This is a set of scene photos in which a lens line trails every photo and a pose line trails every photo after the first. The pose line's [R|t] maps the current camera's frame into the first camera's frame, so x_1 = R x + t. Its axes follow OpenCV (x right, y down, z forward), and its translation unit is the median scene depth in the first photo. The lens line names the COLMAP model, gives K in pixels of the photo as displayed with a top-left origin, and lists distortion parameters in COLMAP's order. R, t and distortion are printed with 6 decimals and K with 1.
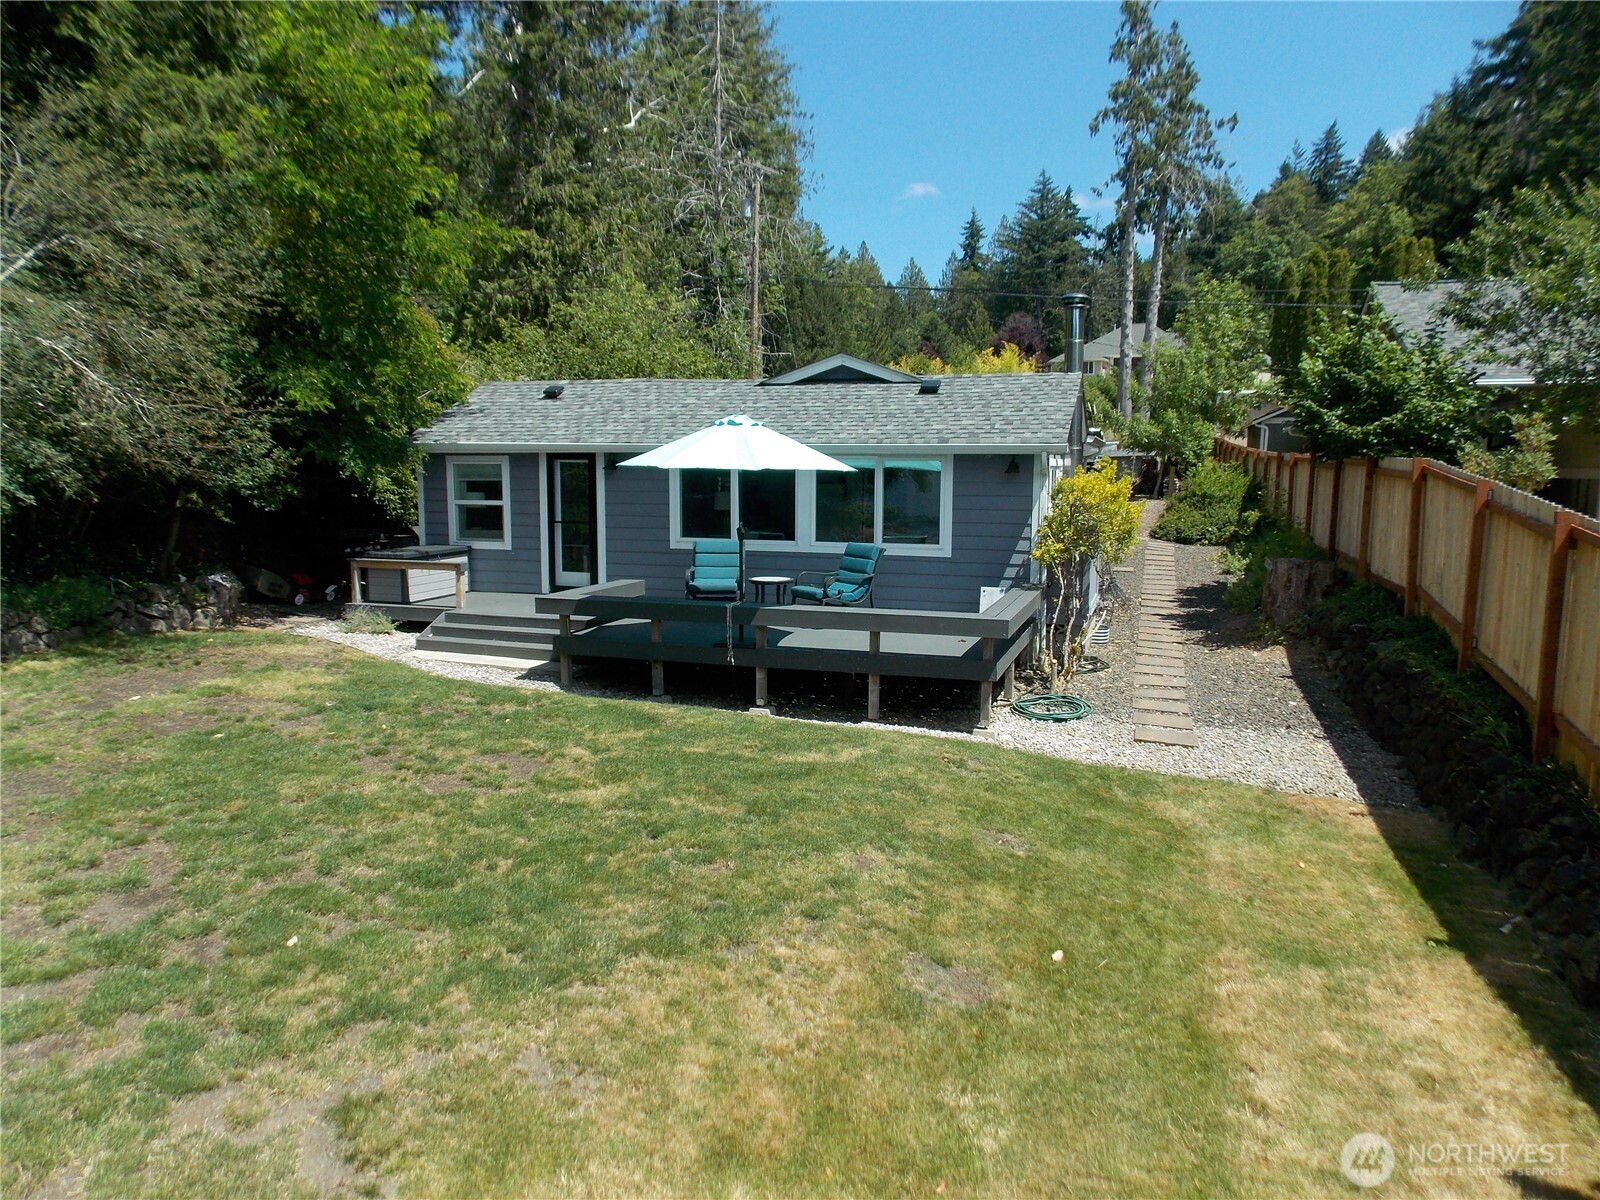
lens RADIAL K [[1072.4, 0, 800.0], [0, 1072.4, 600.0], [0, 0, 1]] dist [0.006163, 0.000618]
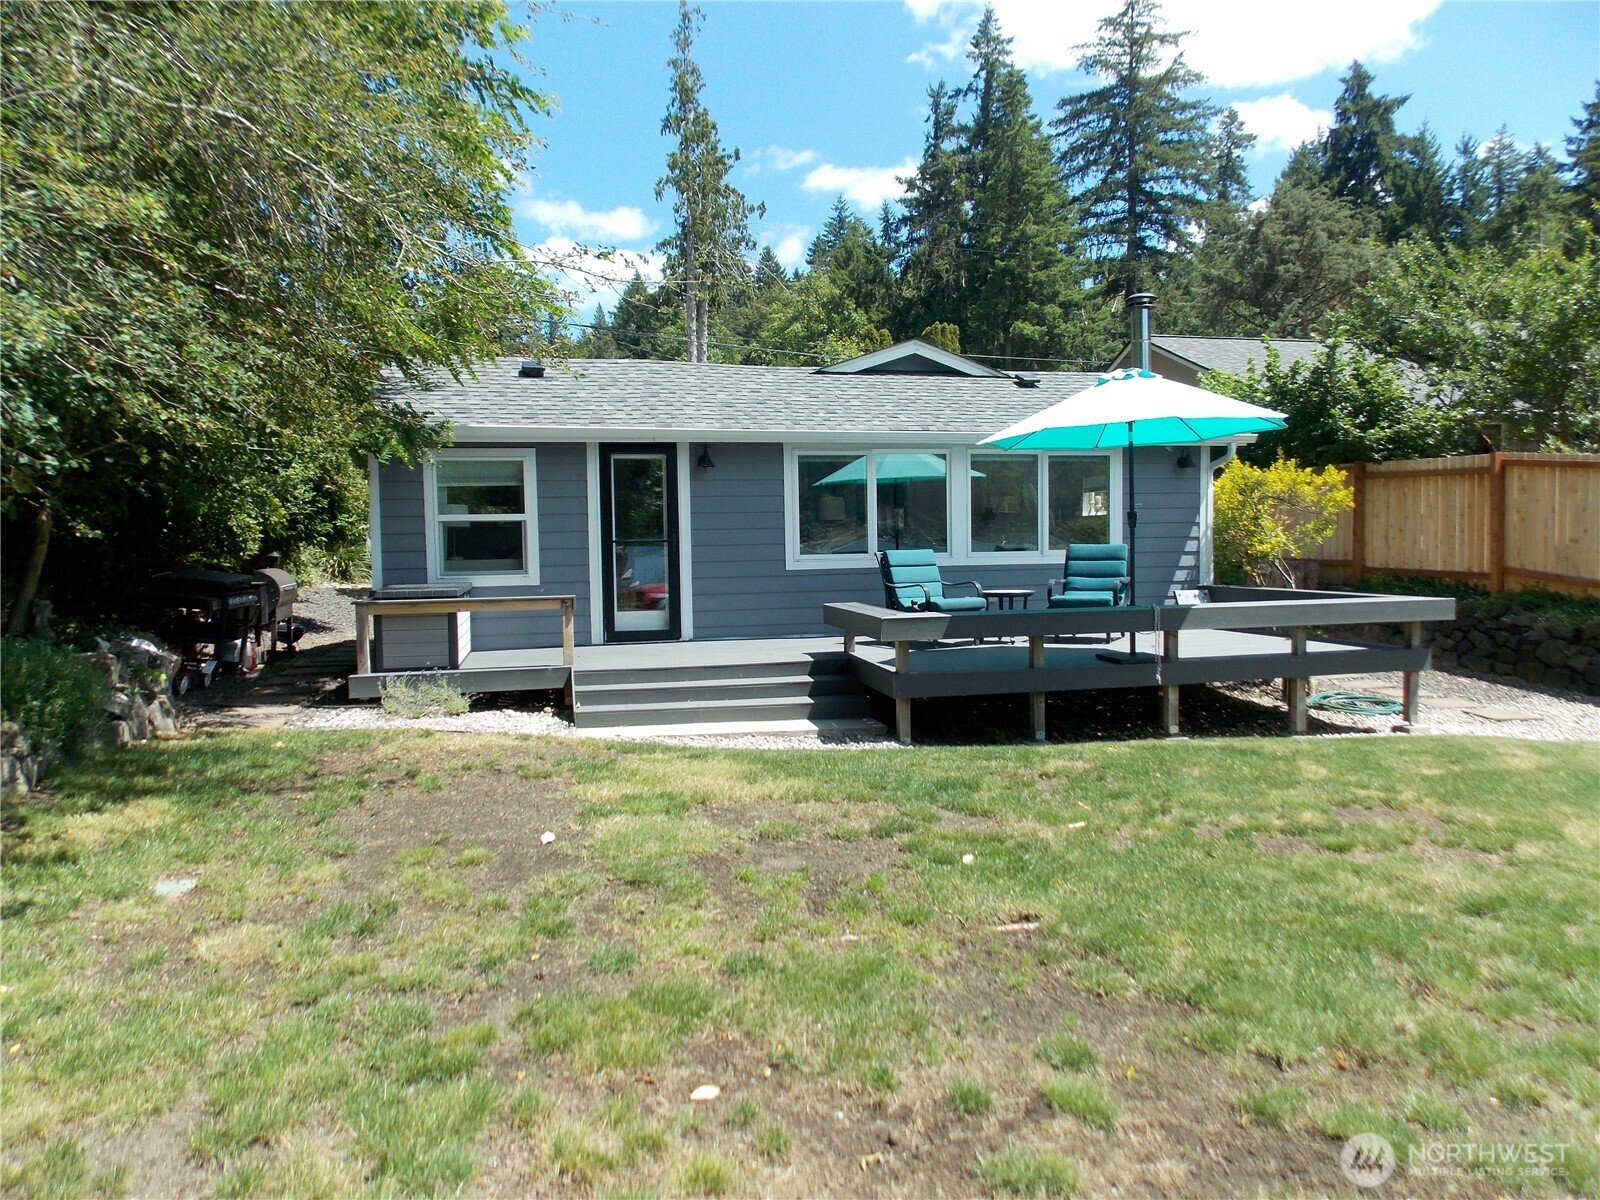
lens RADIAL K [[1067.7, 0, 800.2], [0, 1067.7, 603.7], [0, 0, 1]] dist [0.007148, -0.002735]
pose [[0.858577, -0.047211, 0.510506, -0.197275], [0.082093, 0.995563, -0.045996, 0.004777], [-0.506070, 0.081400, 0.858643, 0.133707]]
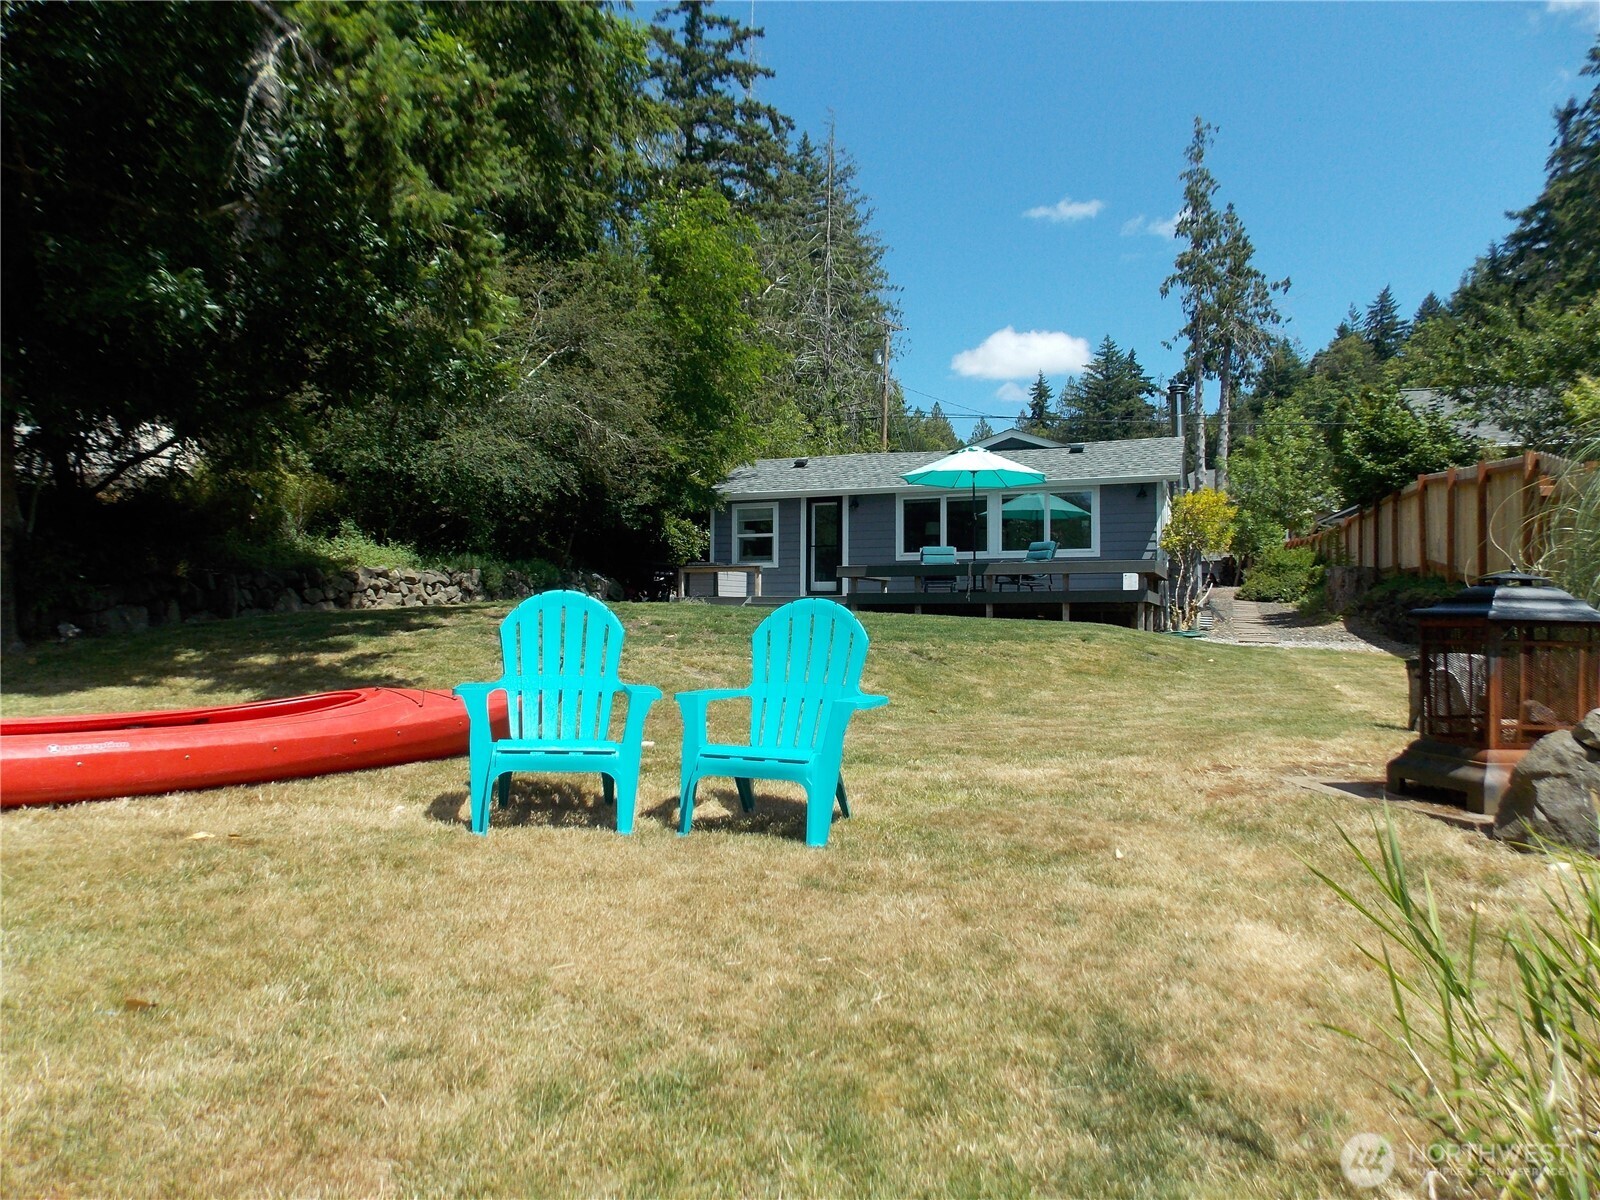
lens RADIAL K [[1063.7, 0, 791.0], [0, 1063.7, 601.2], [0, 0, 1]] dist [0.007761, -0.006821]
pose [[0.997417, -0.000511, -0.071830, -0.062290], [-0.009734, 0.989790, -0.142203, 0.082452], [0.071169, 0.142535, 0.987228, -0.160732]]
